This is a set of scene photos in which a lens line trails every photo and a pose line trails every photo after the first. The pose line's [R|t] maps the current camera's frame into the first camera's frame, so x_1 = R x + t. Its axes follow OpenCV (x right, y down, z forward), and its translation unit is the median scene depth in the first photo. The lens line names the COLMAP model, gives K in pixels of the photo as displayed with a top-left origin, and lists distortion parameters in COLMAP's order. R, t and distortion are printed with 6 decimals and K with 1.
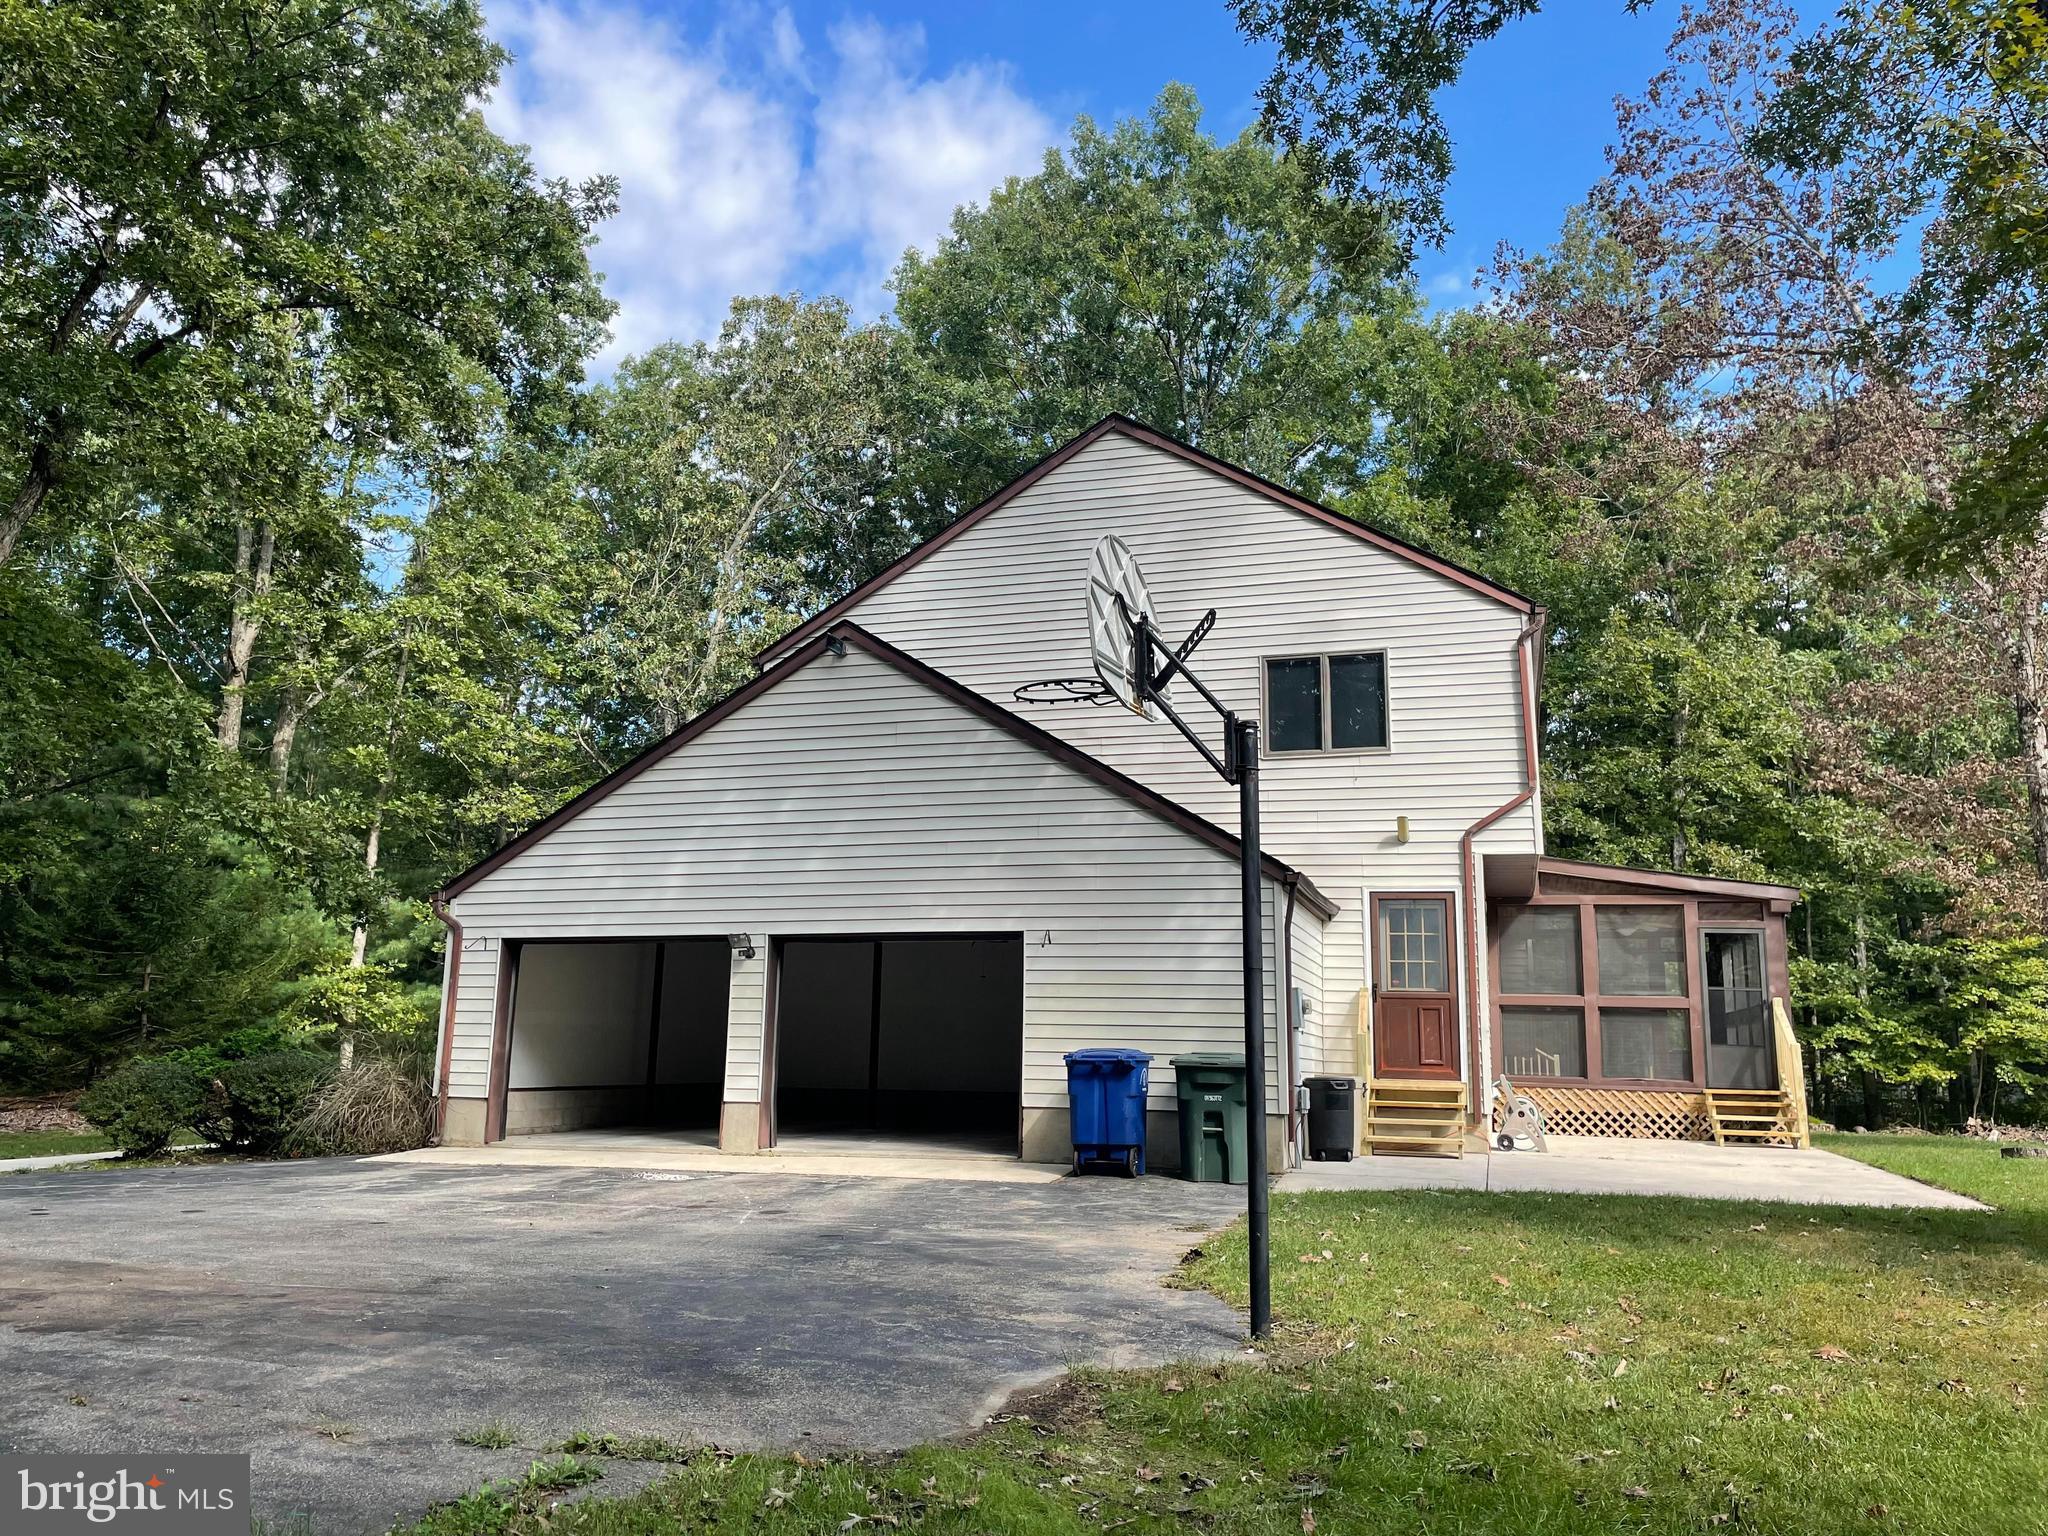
lens RADIAL K [[1474.6, 0, 1022.7], [0, 1474.6, 728.3], [0, 0, 1]] dist [0.001993, -0.049091]
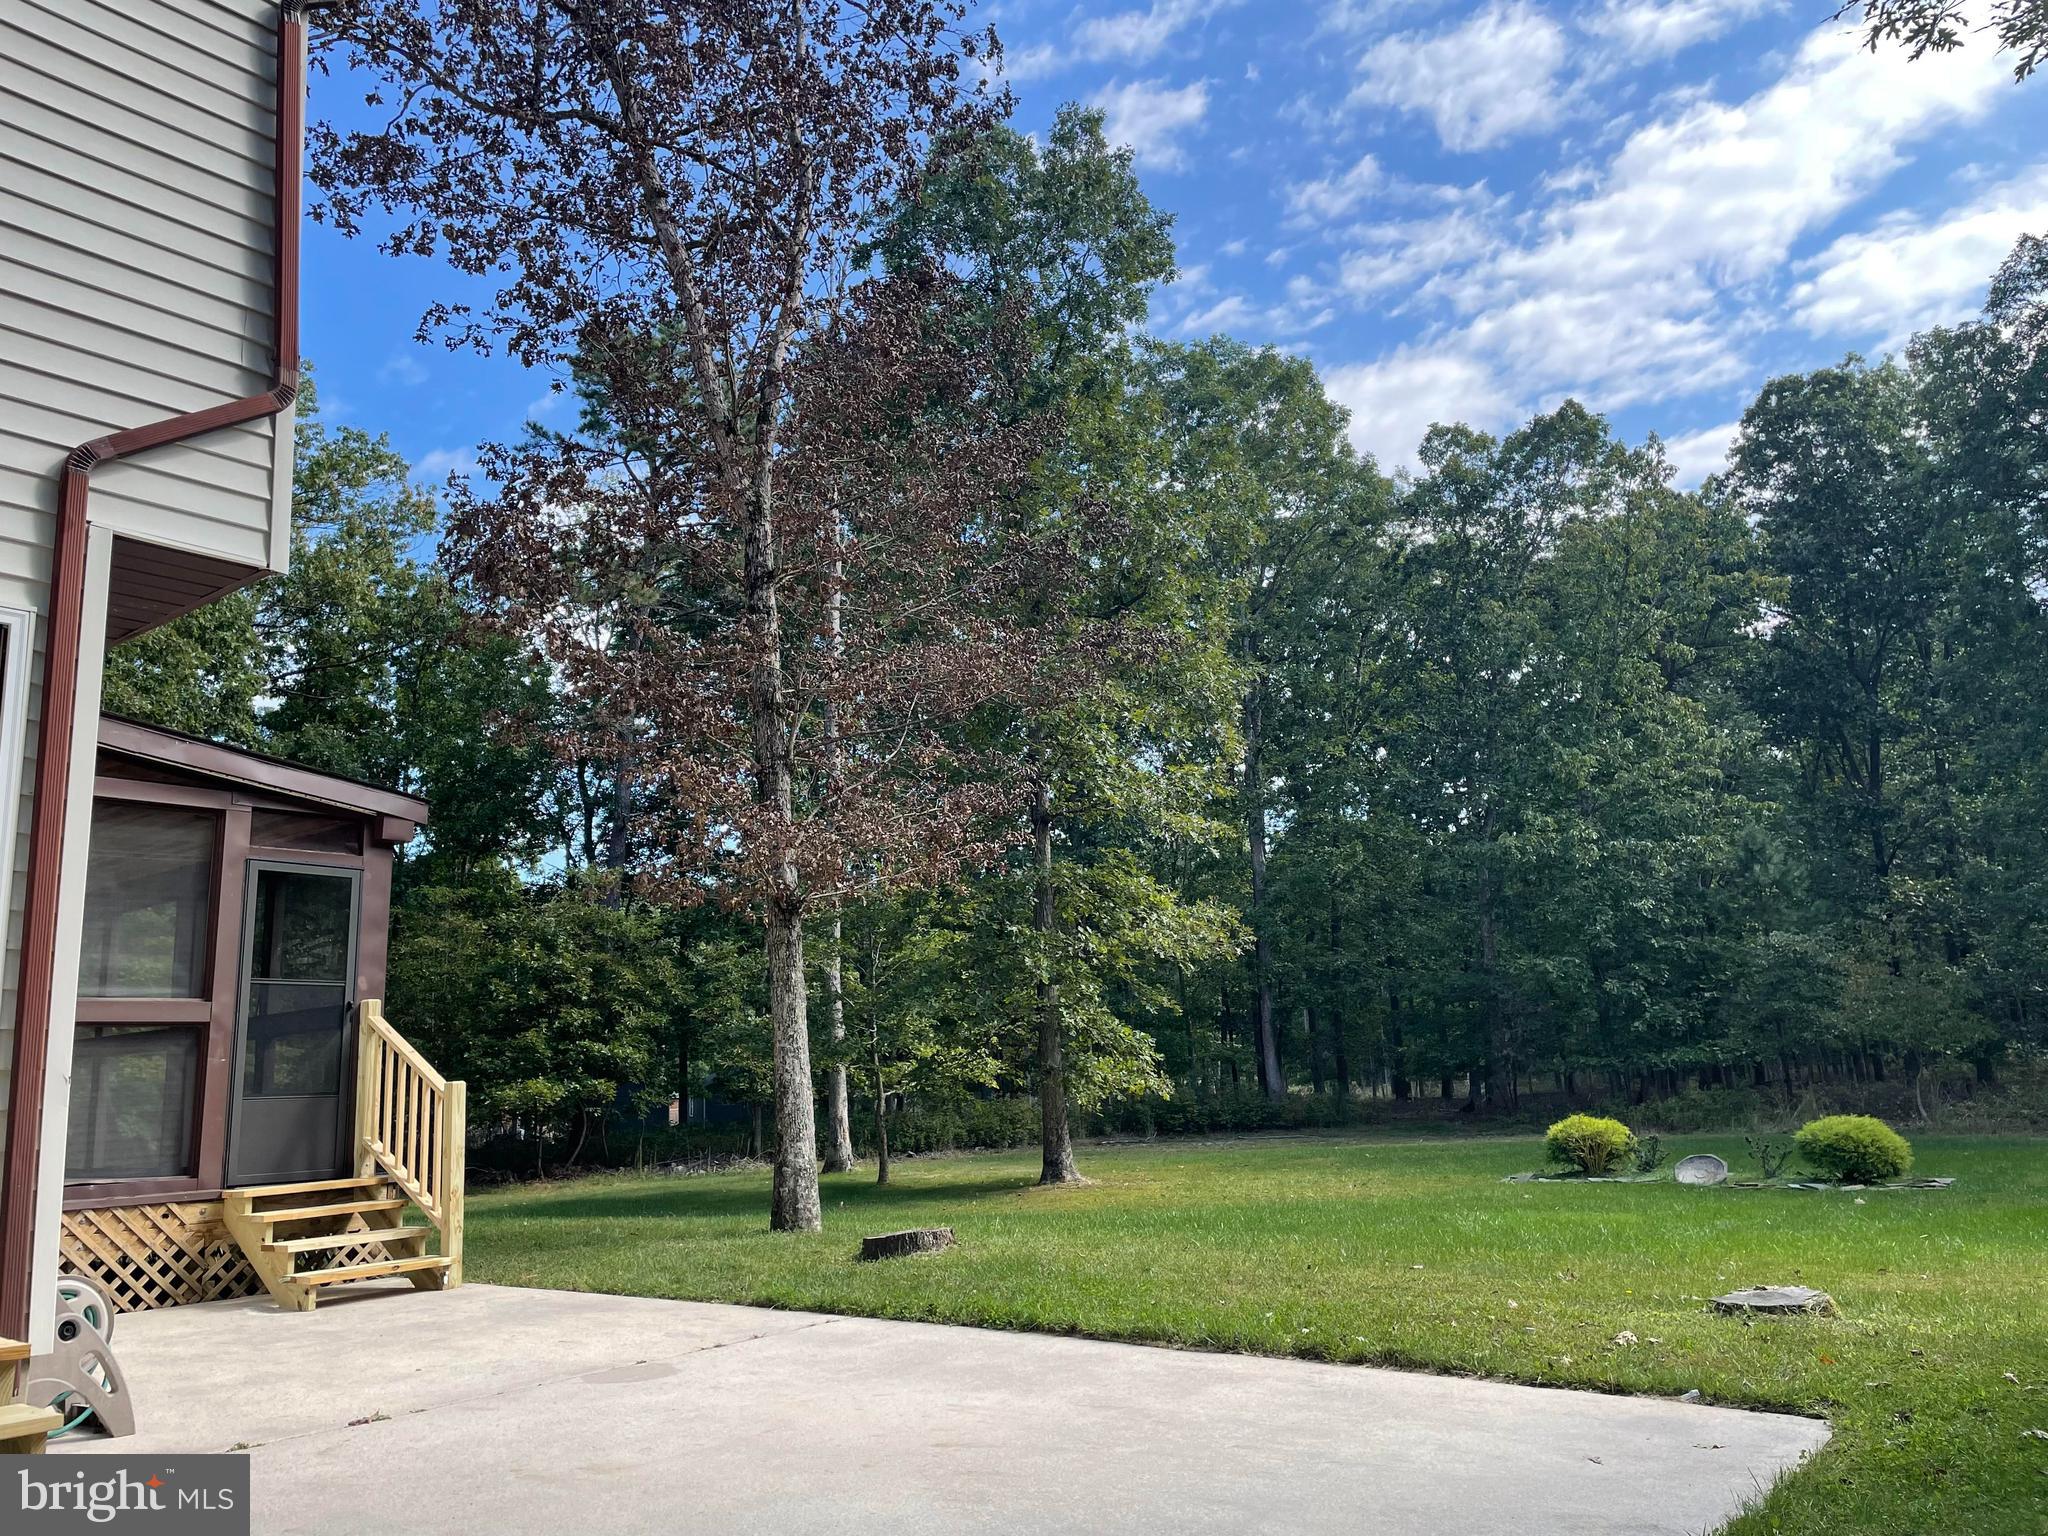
lens RADIAL K [[1474.6, 0, 1022.7], [0, 1474.6, 728.3], [0, 0, 1]] dist [0.001993, -0.049091]
pose [[0.325448, 0.155095, 0.932754, 0.077936], [-0.141718, 0.983315, -0.114055, 0.114327], [-0.934879, -0.095069, 0.341998, 0.605711]]
